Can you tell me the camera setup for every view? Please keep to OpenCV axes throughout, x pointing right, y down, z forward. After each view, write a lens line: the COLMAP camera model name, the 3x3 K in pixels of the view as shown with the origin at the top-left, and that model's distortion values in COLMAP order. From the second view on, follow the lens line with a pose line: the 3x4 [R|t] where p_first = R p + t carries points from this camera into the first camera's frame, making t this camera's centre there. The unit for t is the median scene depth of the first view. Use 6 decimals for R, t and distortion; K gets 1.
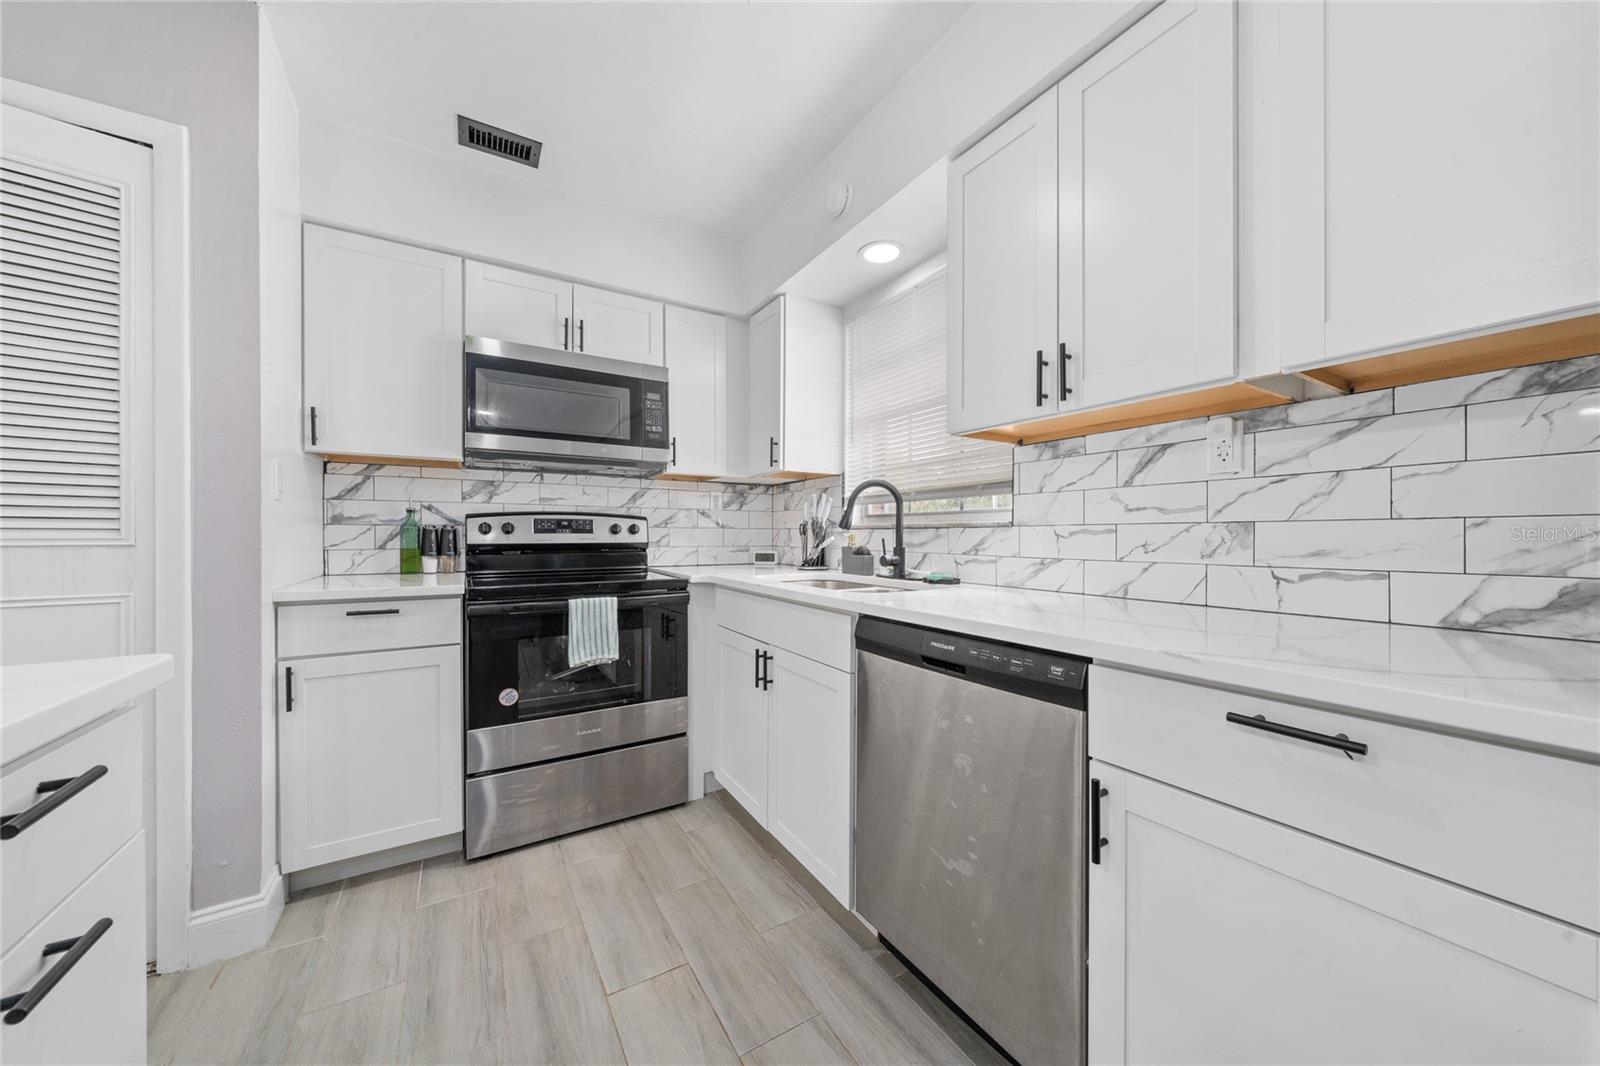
lens RADIAL K [[542.4, 0, 794.3], [0, 542.4, 535.0], [0, 0, 1]] dist [-0.000486, -0.000087]
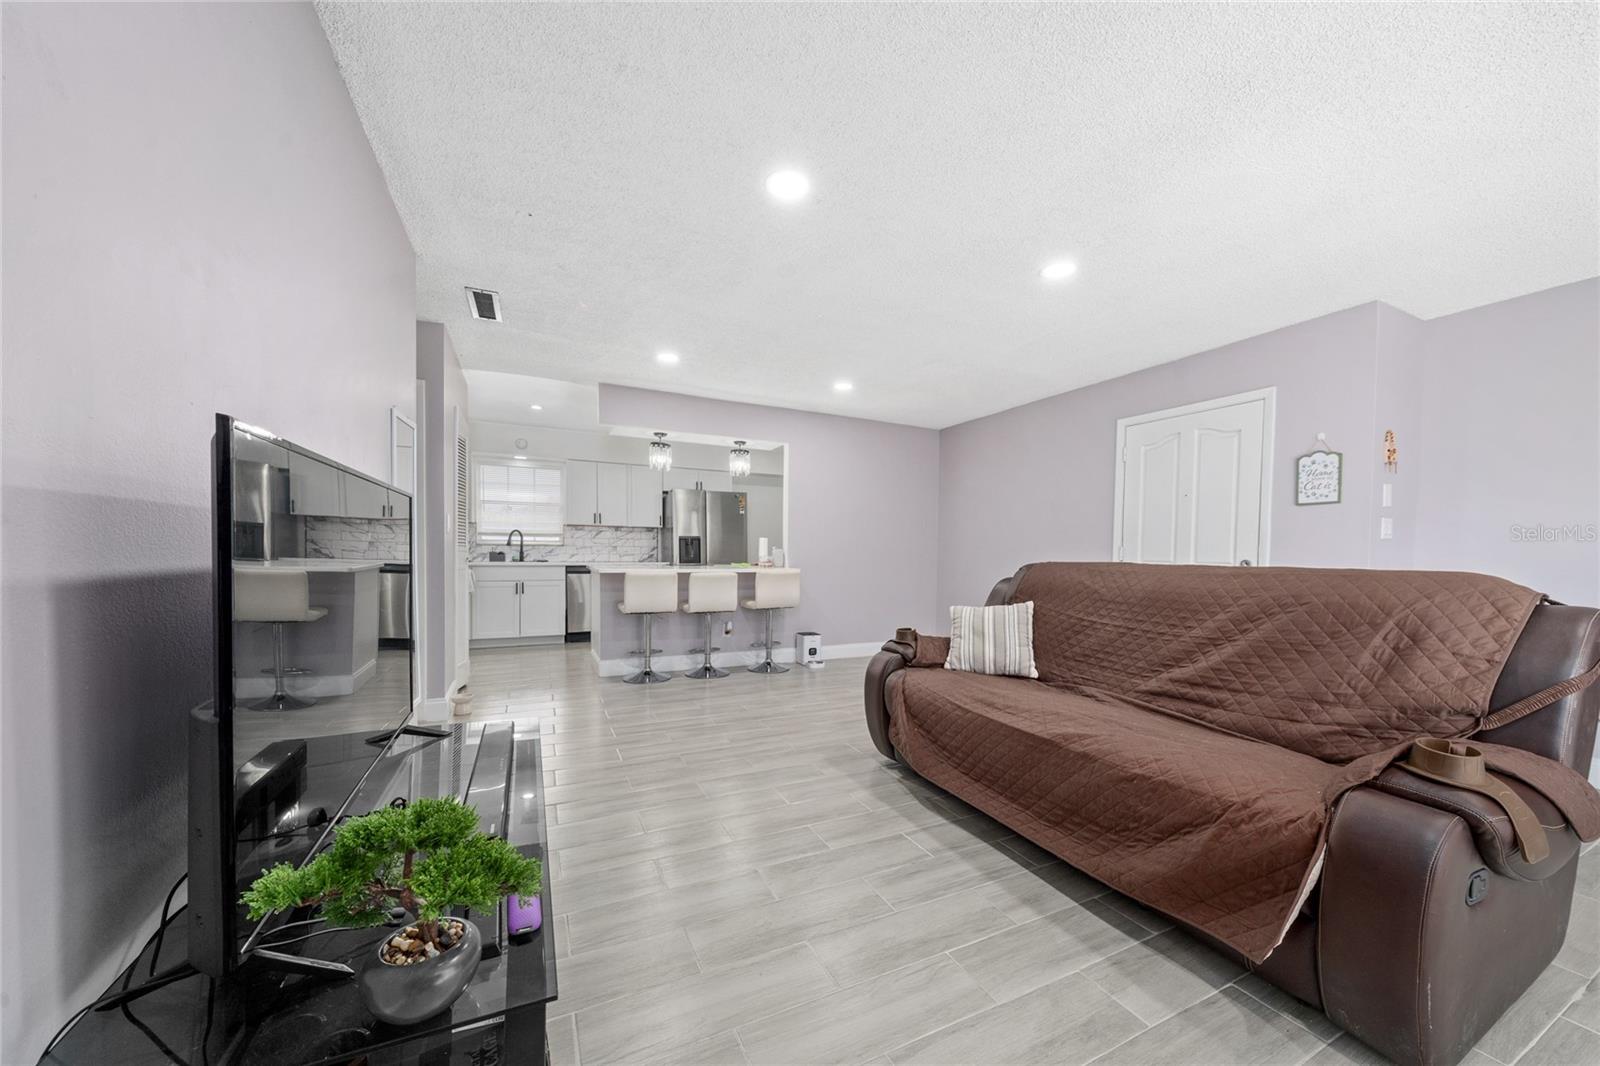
lens RADIAL K [[573.1, 0, 819.5], [0, 573.1, 574.3], [0, 0, 1]] dist [-0.000089, -0.000034]
pose [[0.074811, -0.028244, 0.996798, -4.144565], [-0.006635, 0.999563, 0.028821, 0.066388], [-0.997176, -0.008770, 0.074591, -1.322087]]
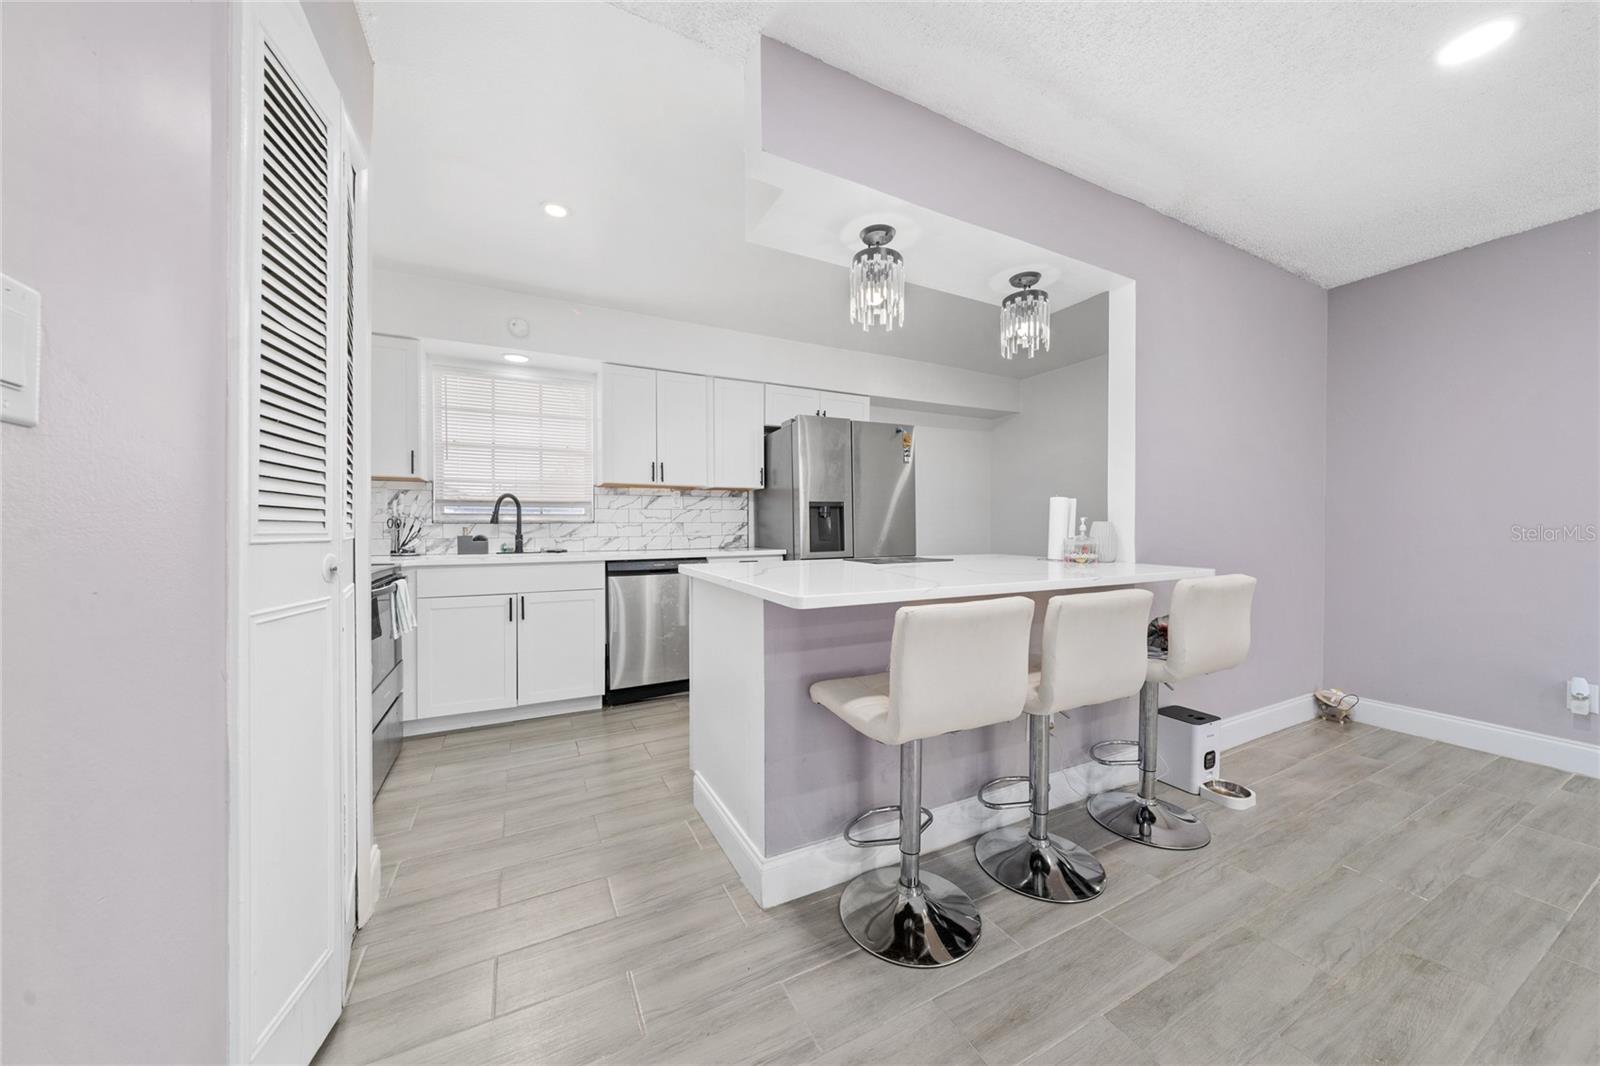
lens RADIAL K [[542.4, 0, 794.3], [0, 542.4, 535.0], [0, 0, 1]] dist [-0.000486, -0.000087]
pose [[0.069209, -0.004011, 0.997594, -1.974605], [0.008578, 0.999957, 0.003425, 0.036838], [-0.997565, 0.008320, 0.069241, 0.065788]]
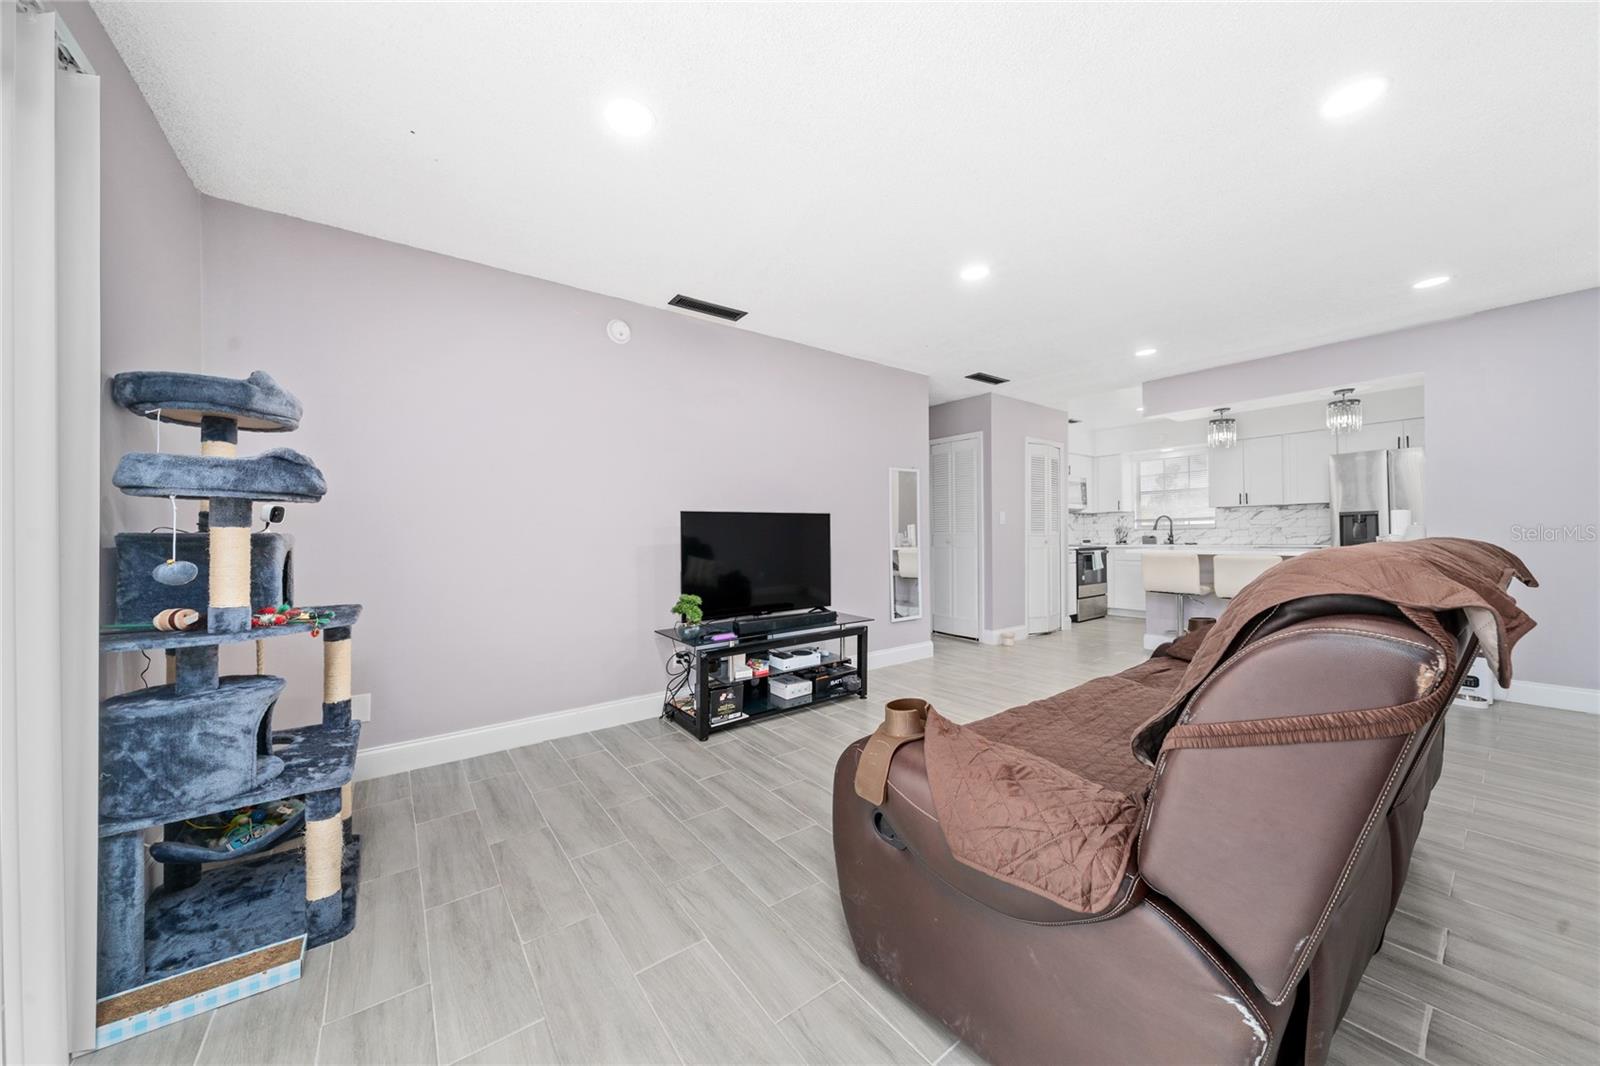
lens RADIAL K [[542.4, 0, 794.3], [0, 542.4, 535.0], [0, 0, 1]] dist [-0.000486, -0.000087]
pose [[0.994961, 0.000258, 0.100259, -3.492023], [0.000543, 0.999968, -0.007960, 0.070083], [-0.100258, 0.007974, 0.994930, -2.989424]]
